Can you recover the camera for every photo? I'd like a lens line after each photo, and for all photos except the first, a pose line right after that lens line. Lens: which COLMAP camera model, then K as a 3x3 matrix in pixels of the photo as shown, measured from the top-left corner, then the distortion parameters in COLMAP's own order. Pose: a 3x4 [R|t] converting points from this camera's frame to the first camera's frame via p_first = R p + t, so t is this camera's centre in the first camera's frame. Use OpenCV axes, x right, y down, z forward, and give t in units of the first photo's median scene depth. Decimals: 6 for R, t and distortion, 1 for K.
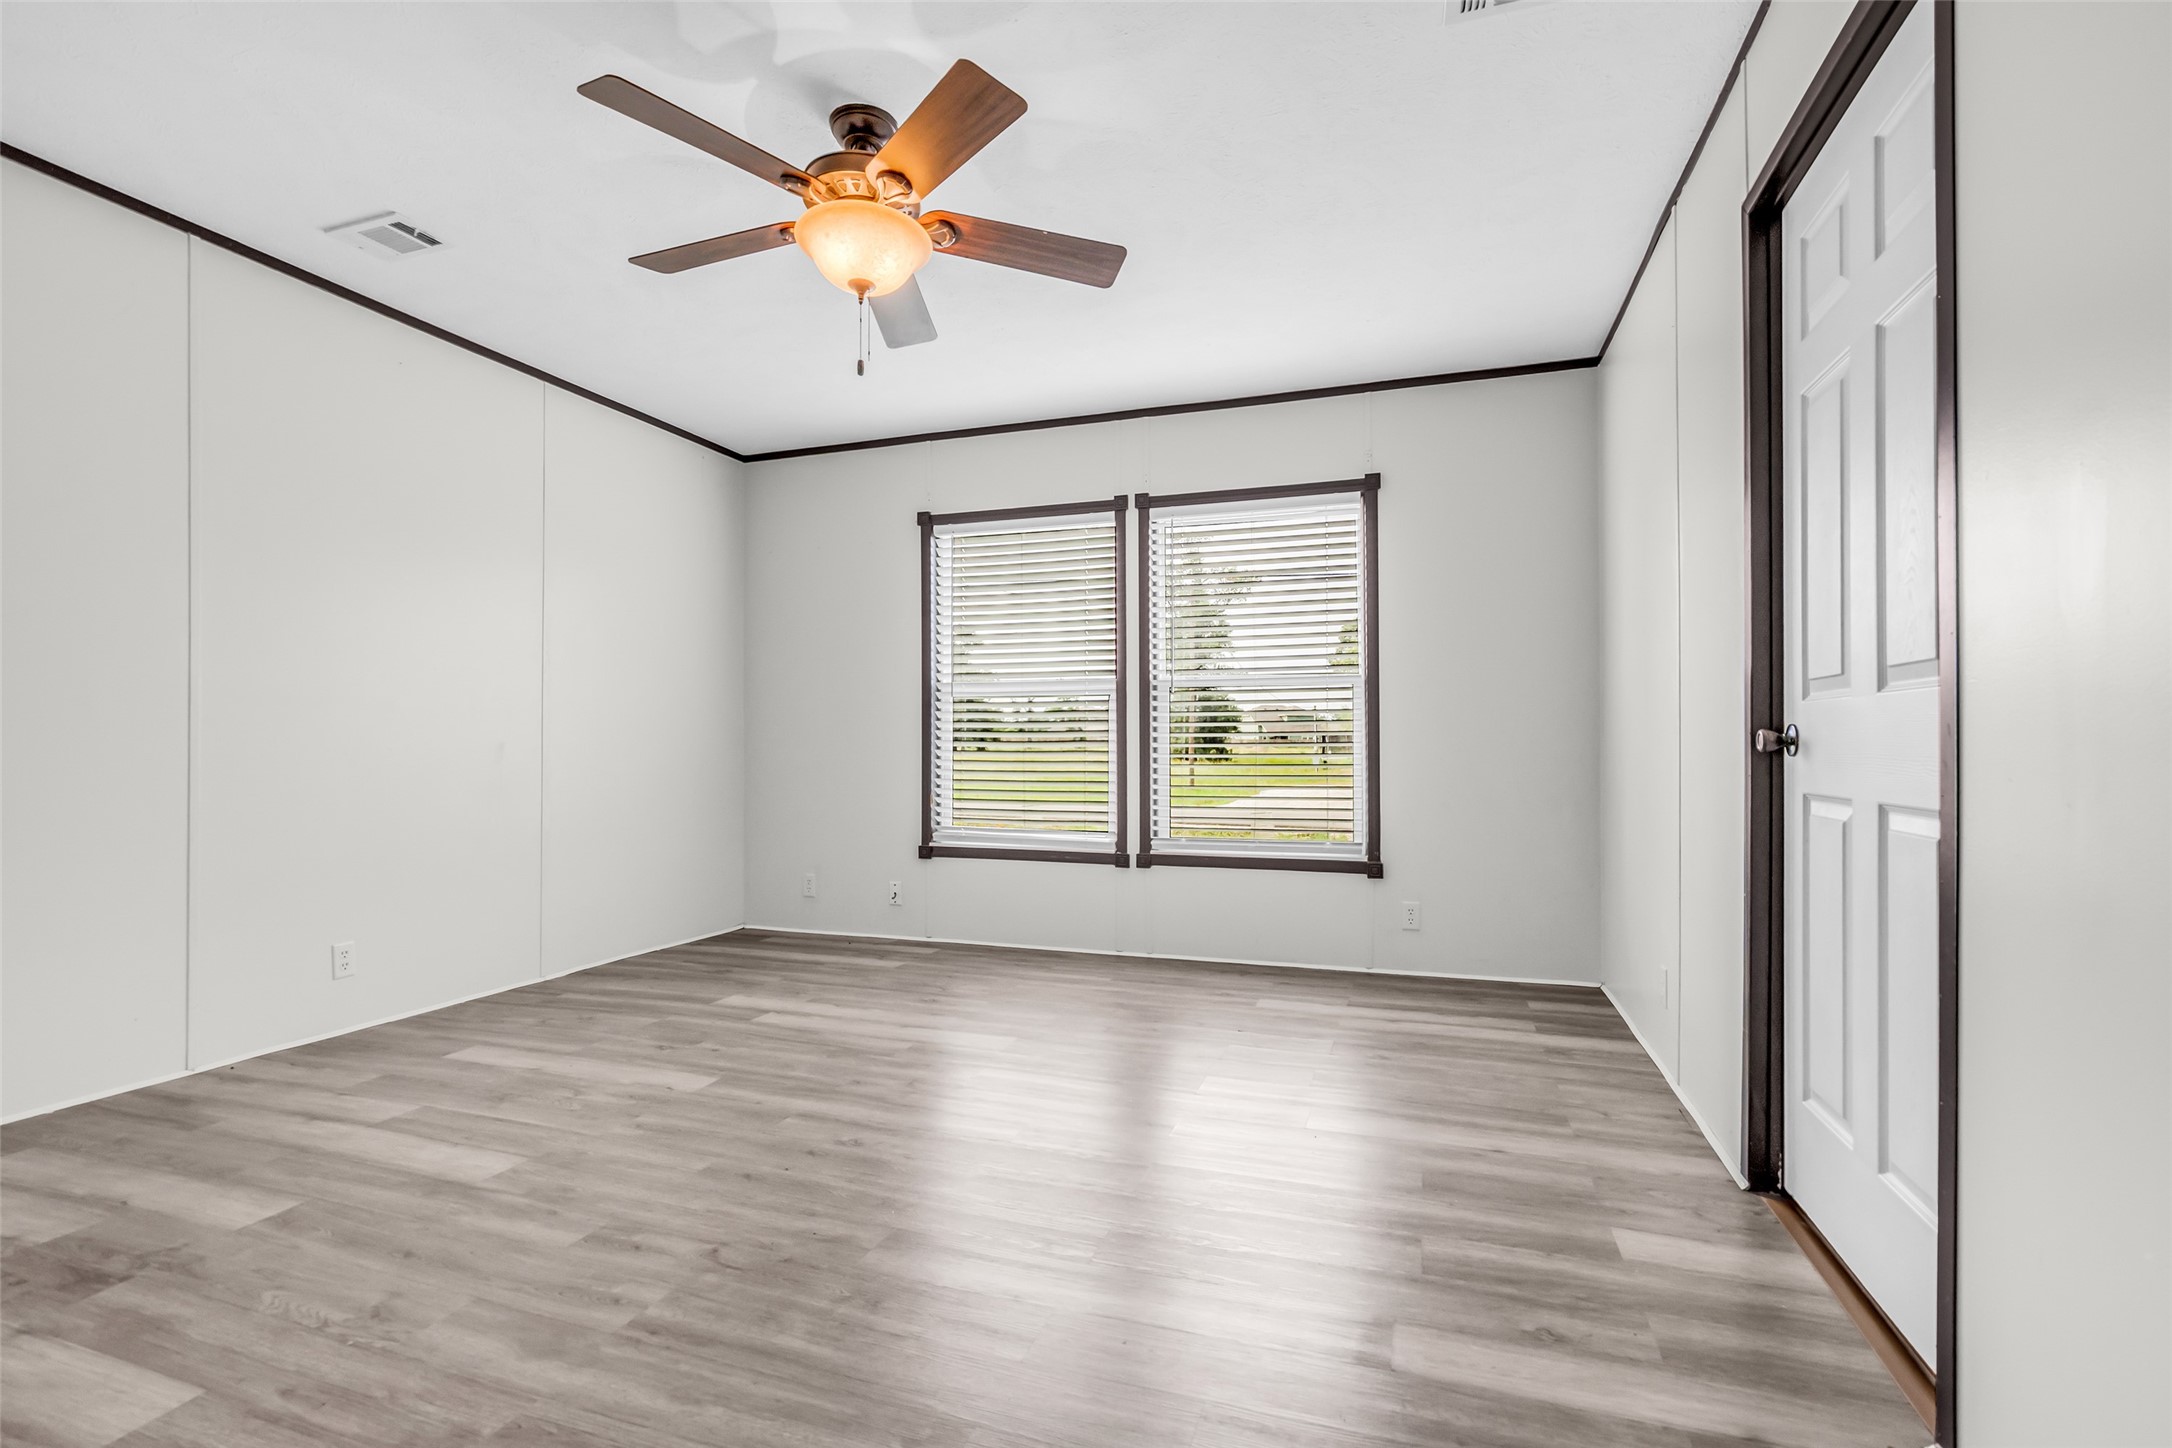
lens RADIAL K [[1007.8, 0, 1086.0], [0, 1007.8, 724.0], [0, 0, 1]] dist [-0.000639, 0.000430]
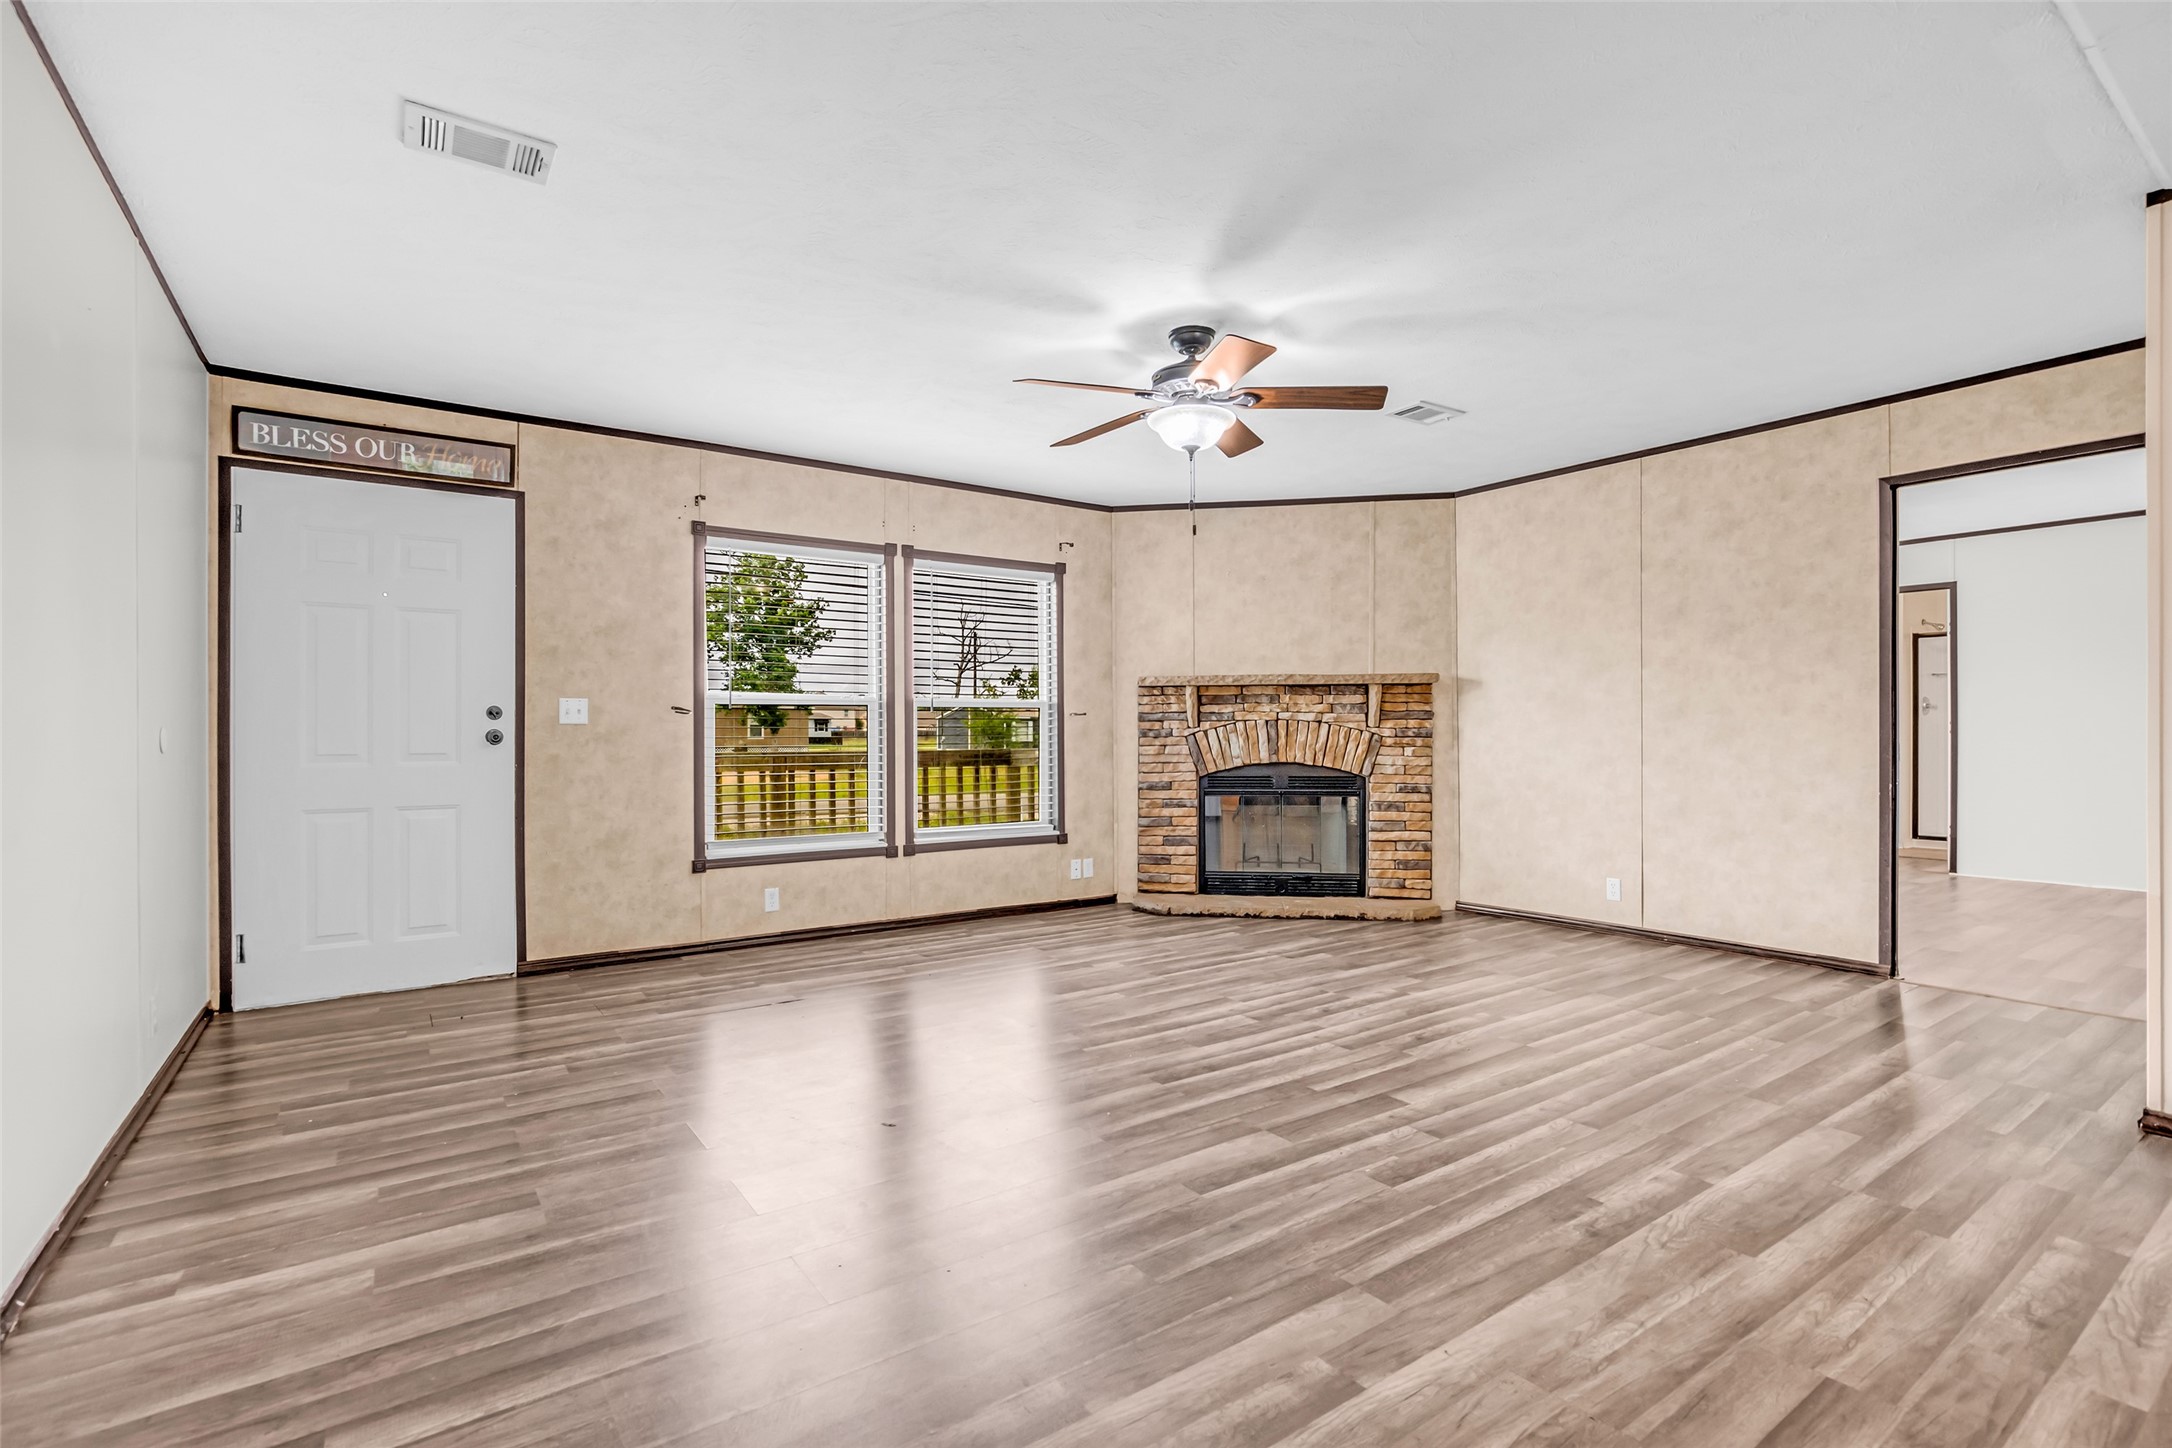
lens RADIAL K [[1007.8, 0, 1086.0], [0, 1007.8, 724.0], [0, 0, 1]] dist [-0.000639, 0.000430]
pose [[0.595578, 0.009004, 0.803247, -0.777630], [-0.004002, 0.999958, -0.008242, -0.005877], [-0.803287, 0.001694, 0.595589, 0.116687]]
